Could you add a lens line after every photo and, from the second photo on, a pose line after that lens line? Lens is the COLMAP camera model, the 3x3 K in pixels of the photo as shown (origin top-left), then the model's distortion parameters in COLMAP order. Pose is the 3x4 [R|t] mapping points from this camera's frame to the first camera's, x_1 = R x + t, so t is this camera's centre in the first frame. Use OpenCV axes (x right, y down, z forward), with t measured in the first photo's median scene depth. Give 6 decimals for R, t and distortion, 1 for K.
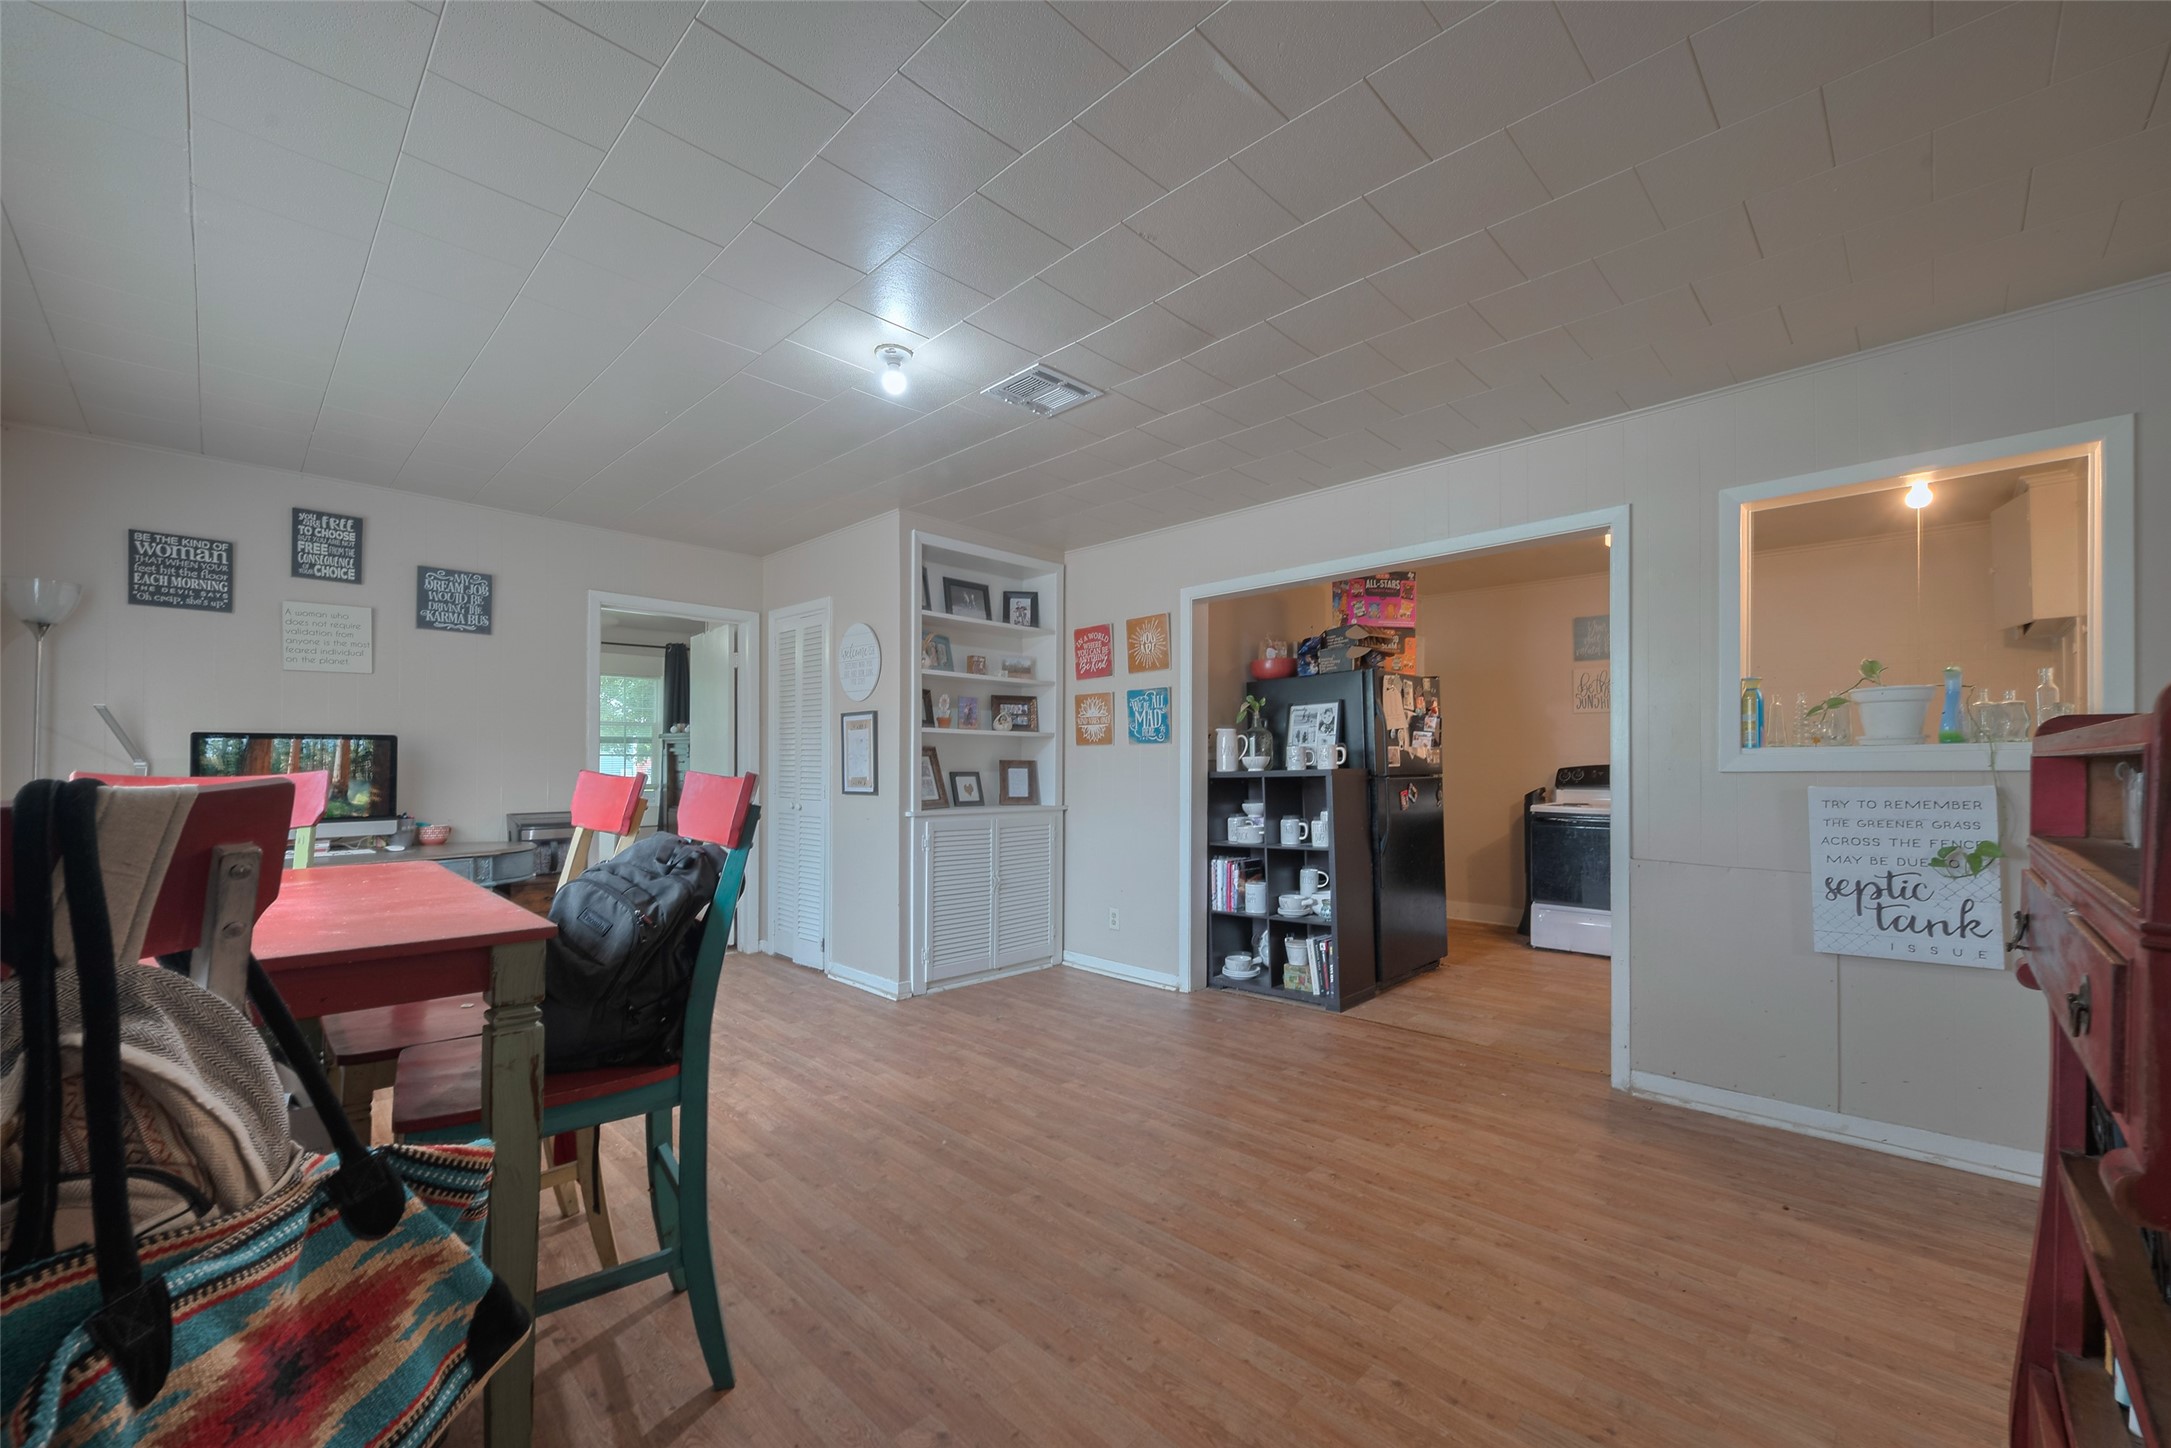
lens RADIAL K [[862.3, 0, 1104.0], [0, 862.3, 767.3], [0, 0, 1]] dist [0.000826, -0.000866]
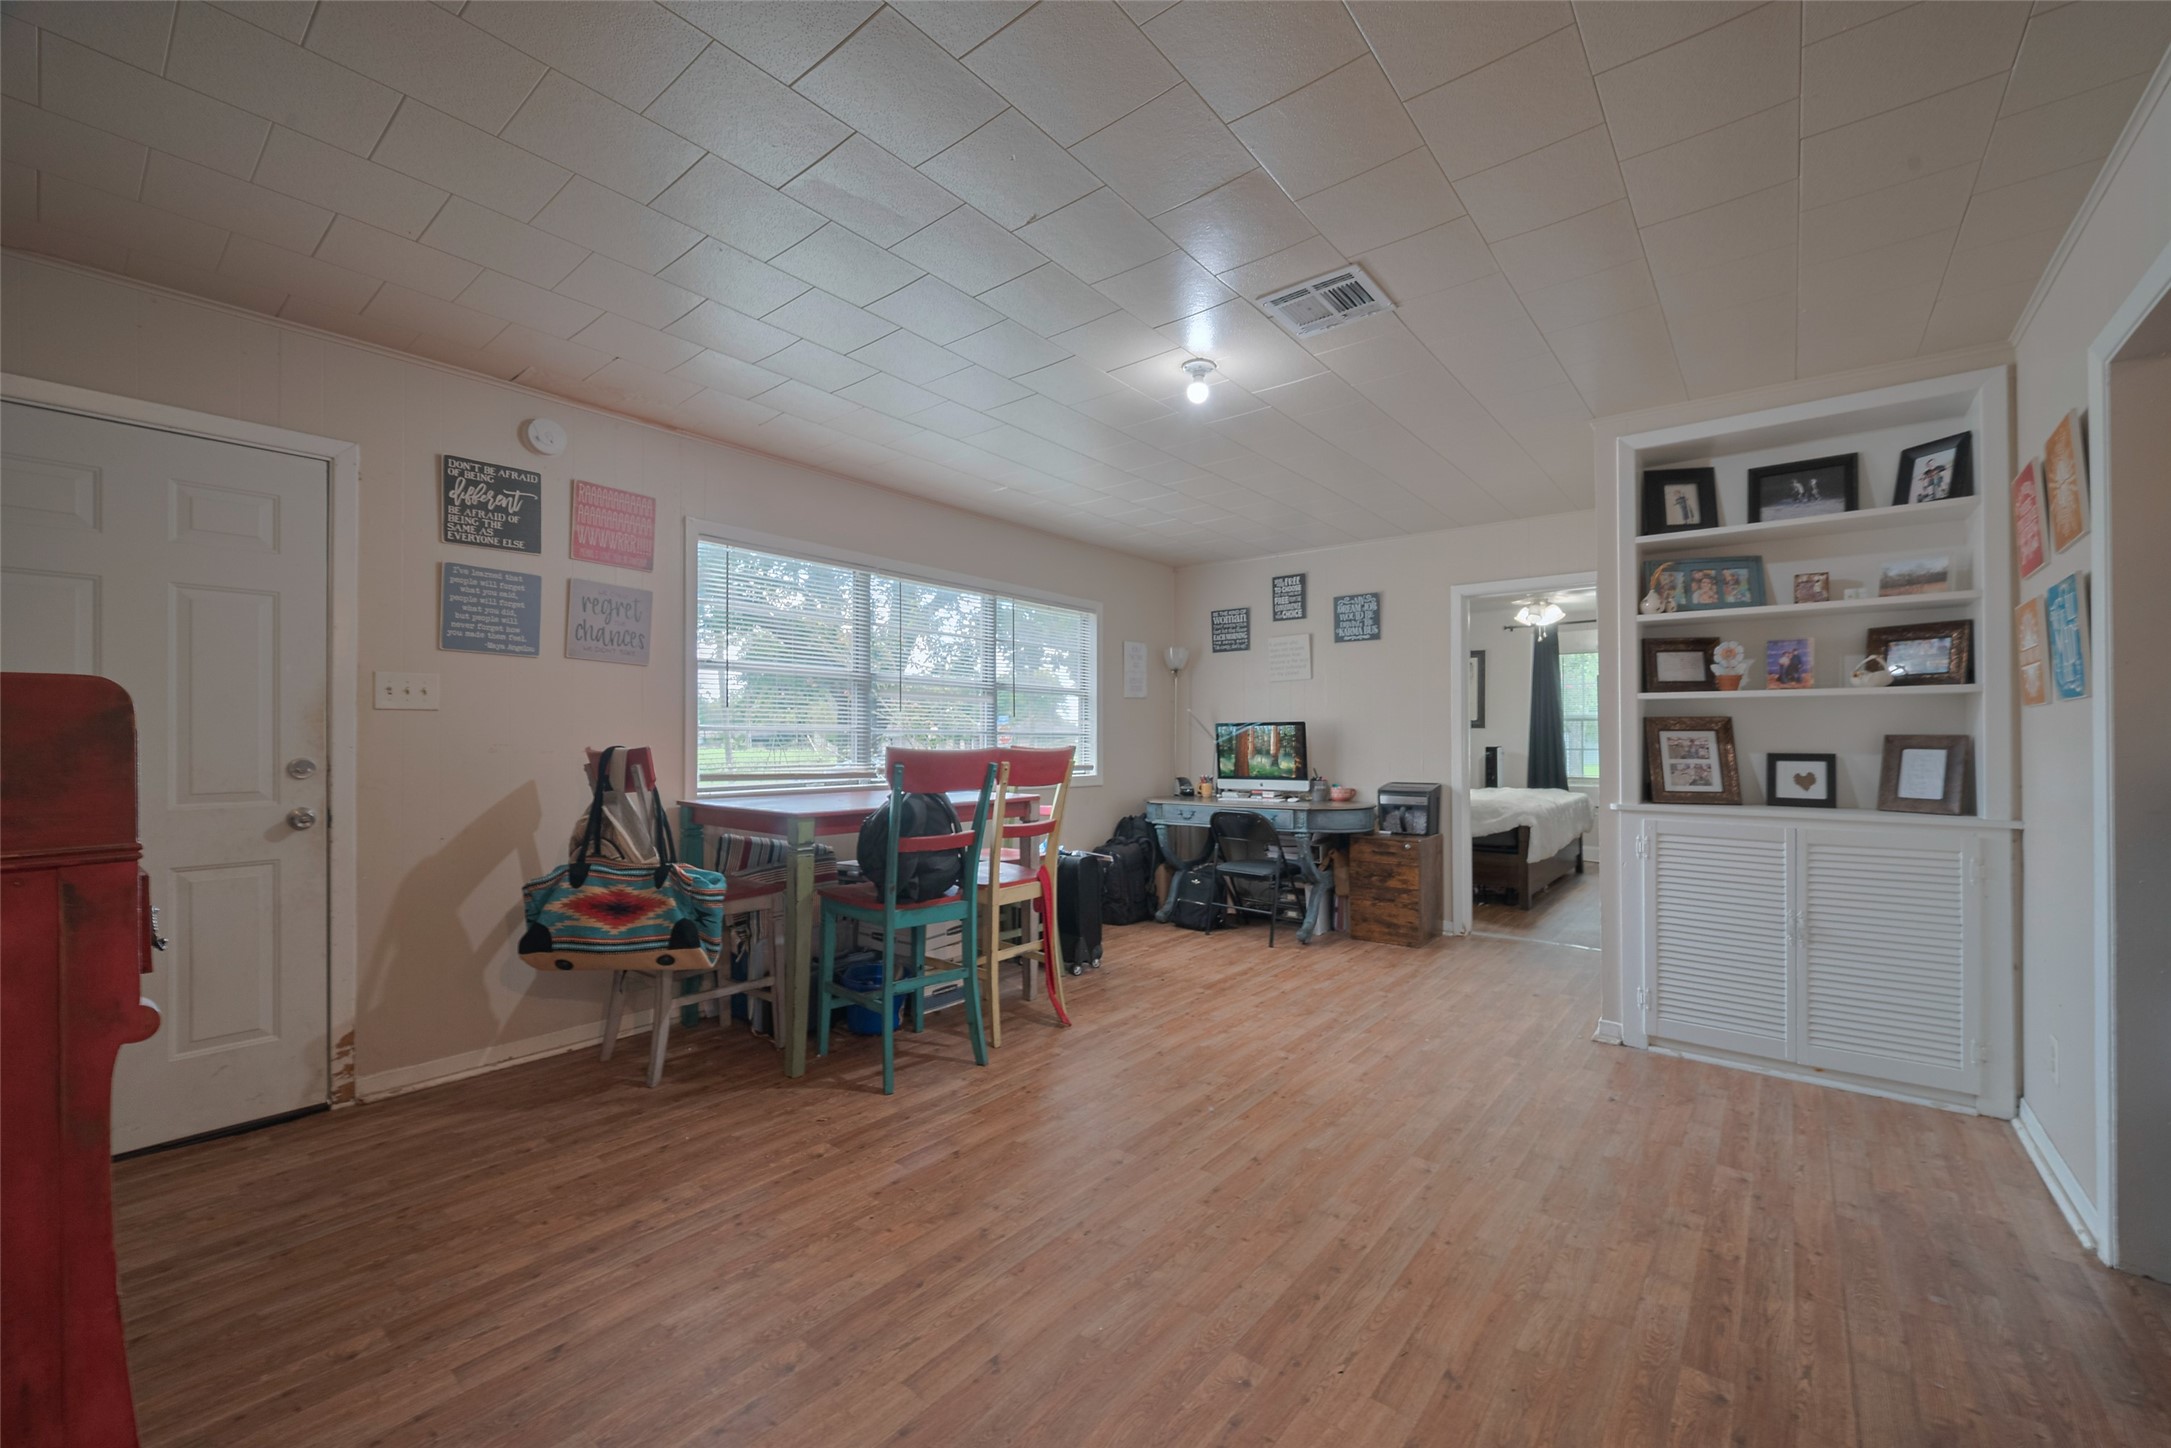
lens RADIAL K [[862.3, 0, 1090.4], [0, 862.3, 732.5], [0, 0, 1]] dist [0.000826, -0.000866]
pose [[0.084353, -0.008624, -0.996399, 0.496954], [-0.001138, 0.999961, -0.008751, -0.005222], [0.996435, 0.001872, 0.084340, 0.454242]]
